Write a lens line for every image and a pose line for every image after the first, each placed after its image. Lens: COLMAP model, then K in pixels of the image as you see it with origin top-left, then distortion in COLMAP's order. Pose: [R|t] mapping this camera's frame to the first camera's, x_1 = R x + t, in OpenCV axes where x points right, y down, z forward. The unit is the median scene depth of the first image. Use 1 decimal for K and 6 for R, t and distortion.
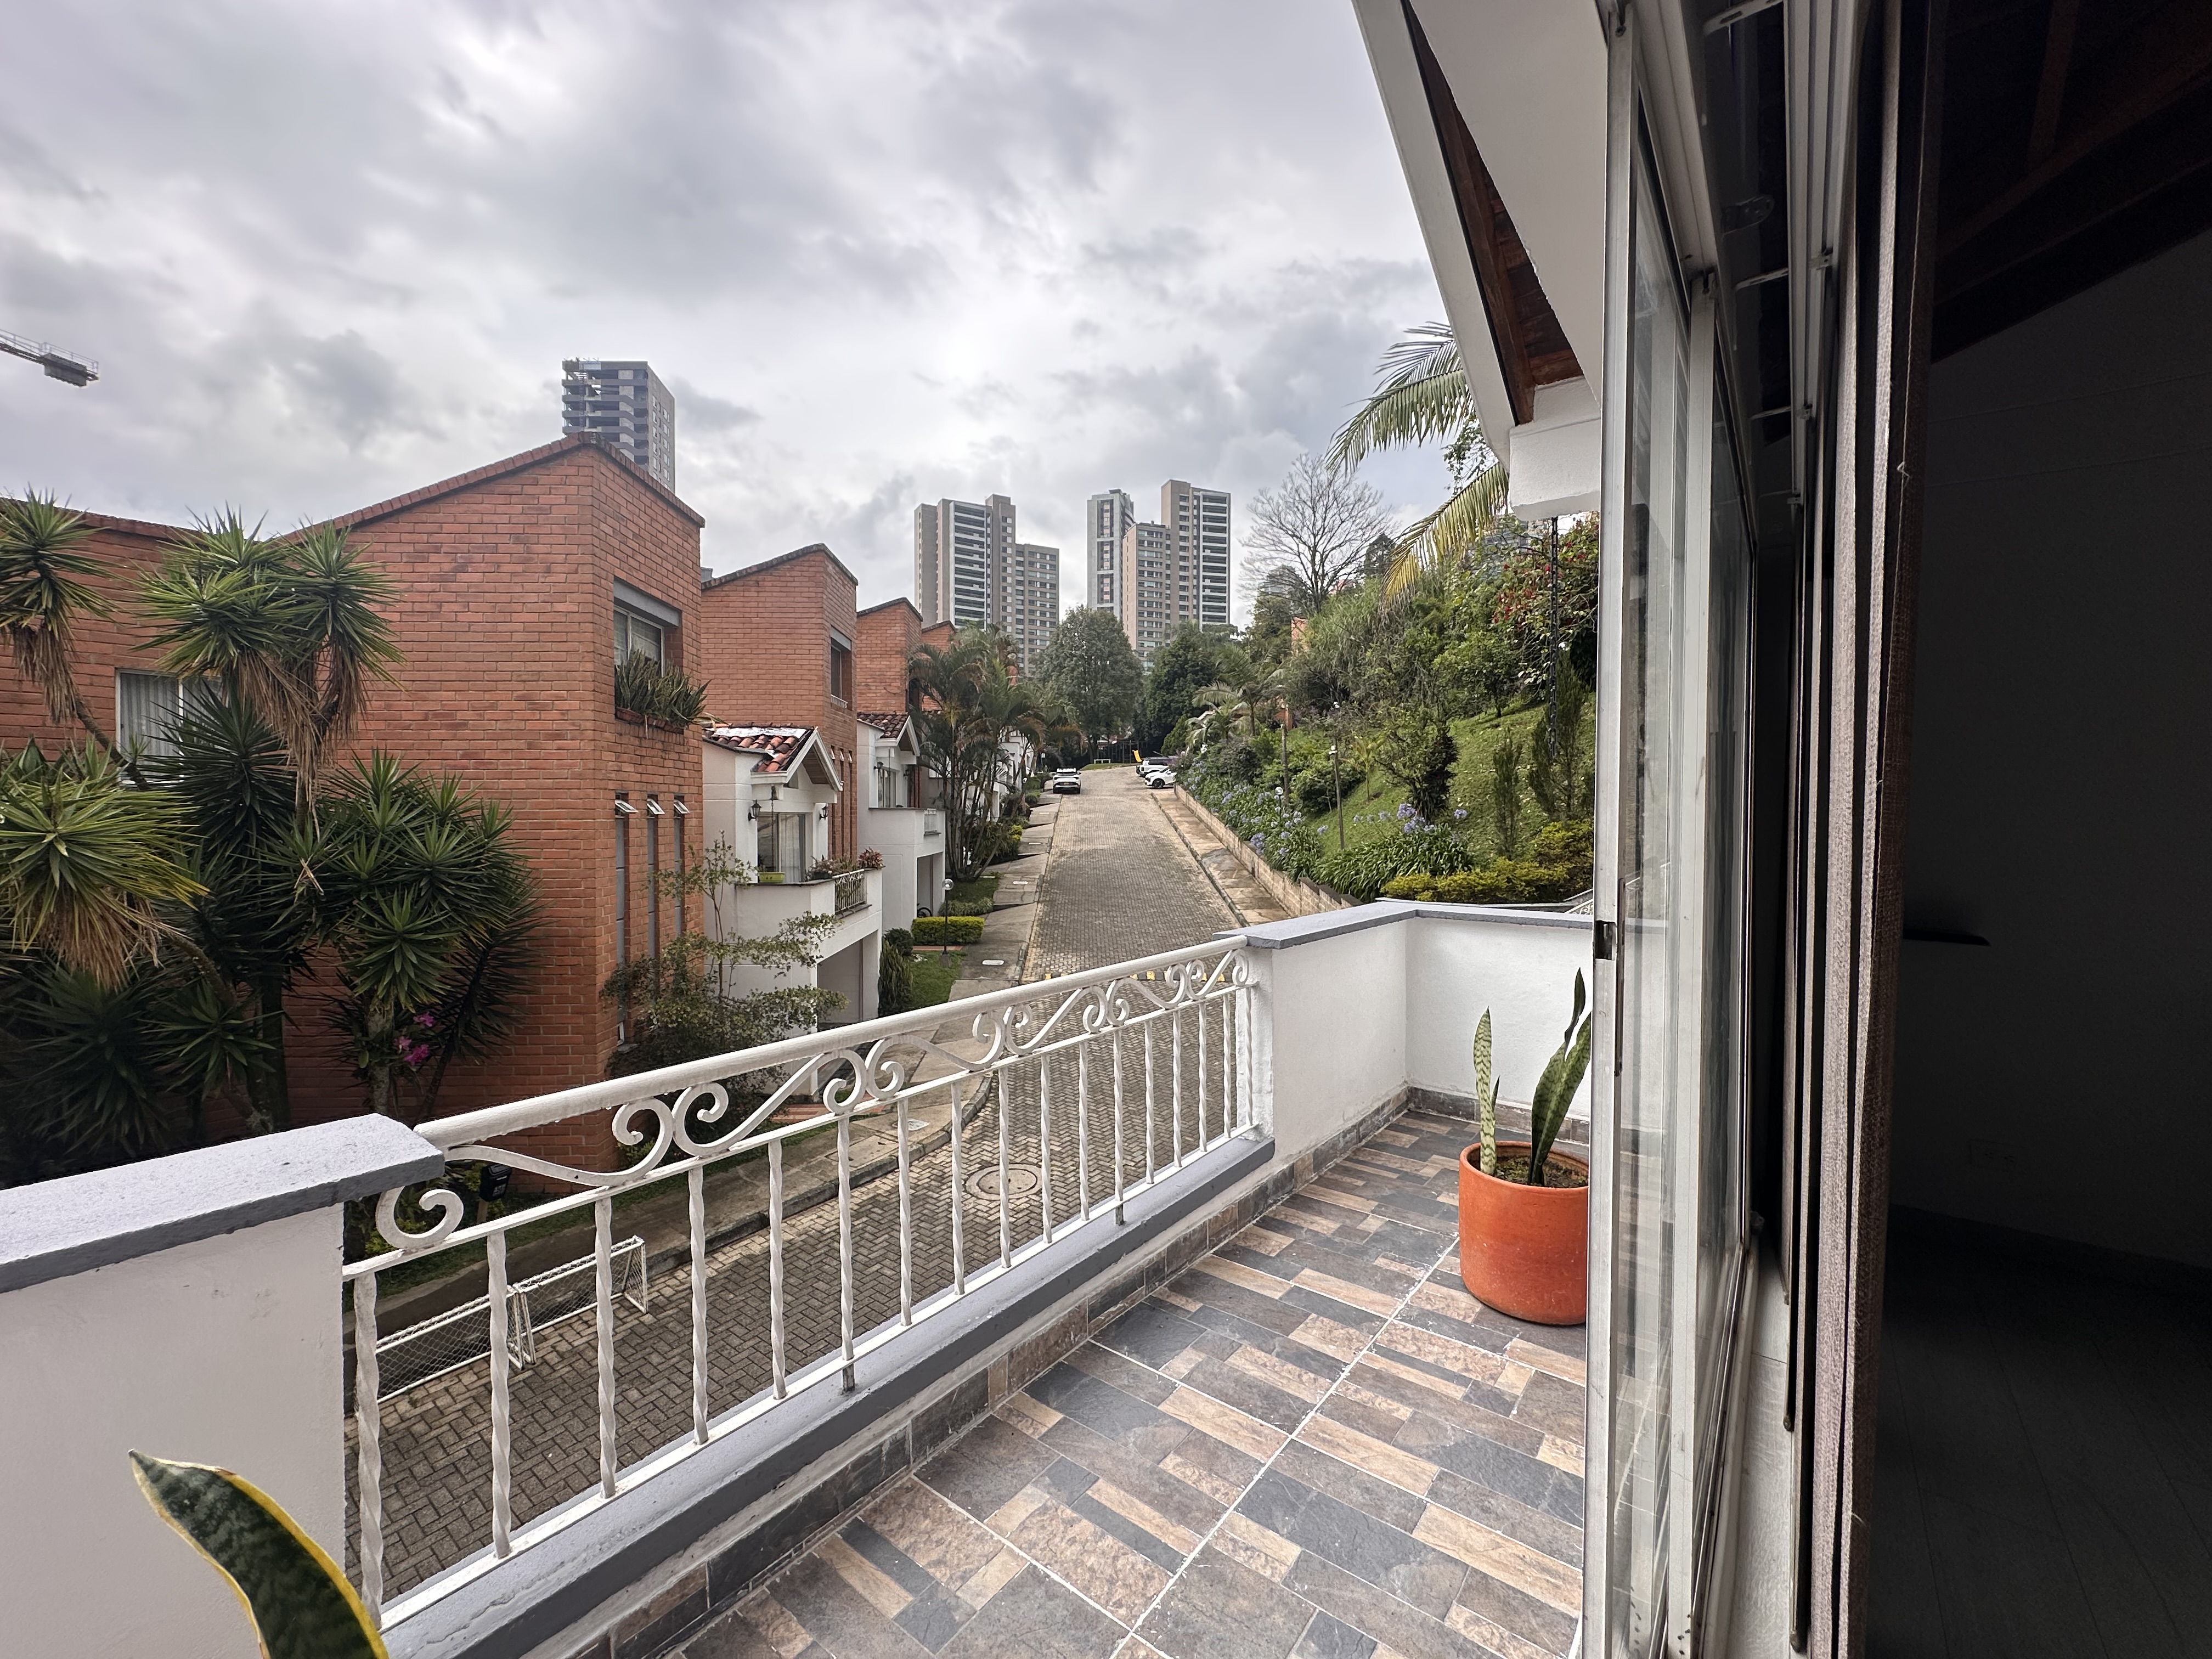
lens RADIAL K [[881.8, 0, 1107.1], [0, 881.8, 831.0], [0, 0, 1]] dist [0.000086, -0.000087]
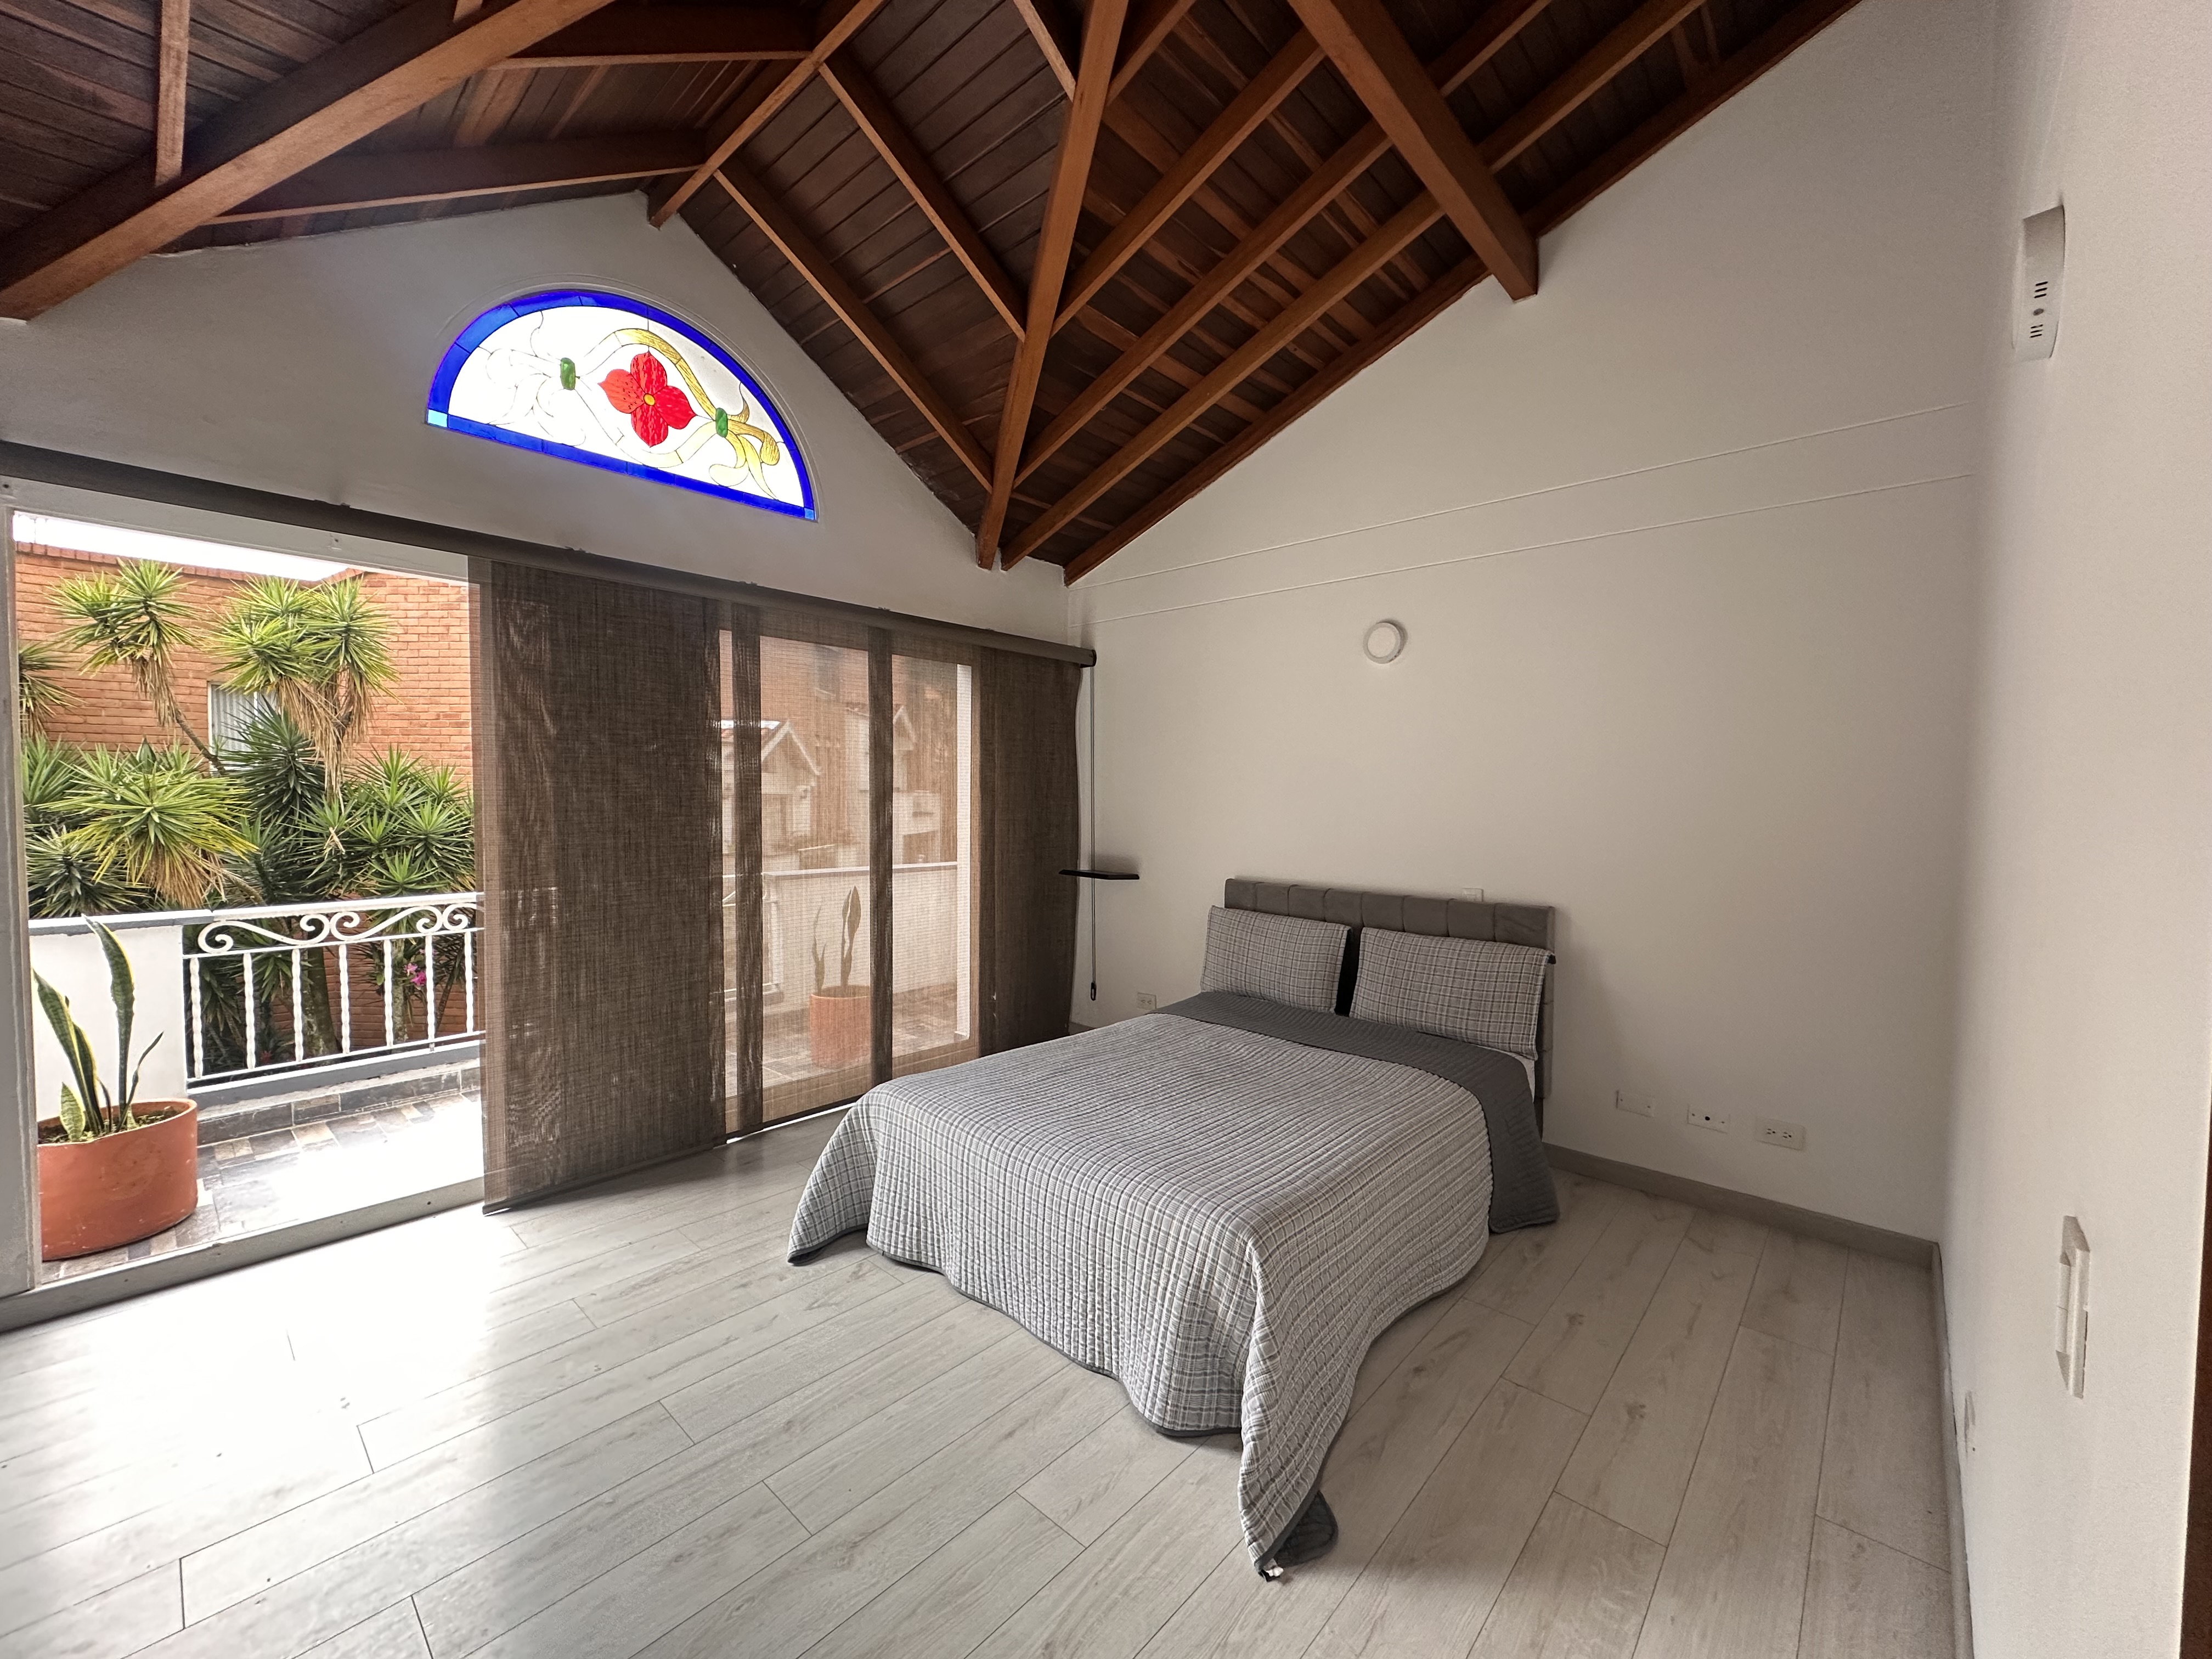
lens RADIAL K [[881.8, 0, 1106.0], [0, 881.8, 831.3], [0, 0, 1]] dist [0.000086, -0.000087]
pose [[0.997385, 0.010949, -0.071434, 0.377976], [-0.009403, 0.999715, 0.021943, -0.003147], [0.071654, -0.021214, 0.997204, -0.269657]]
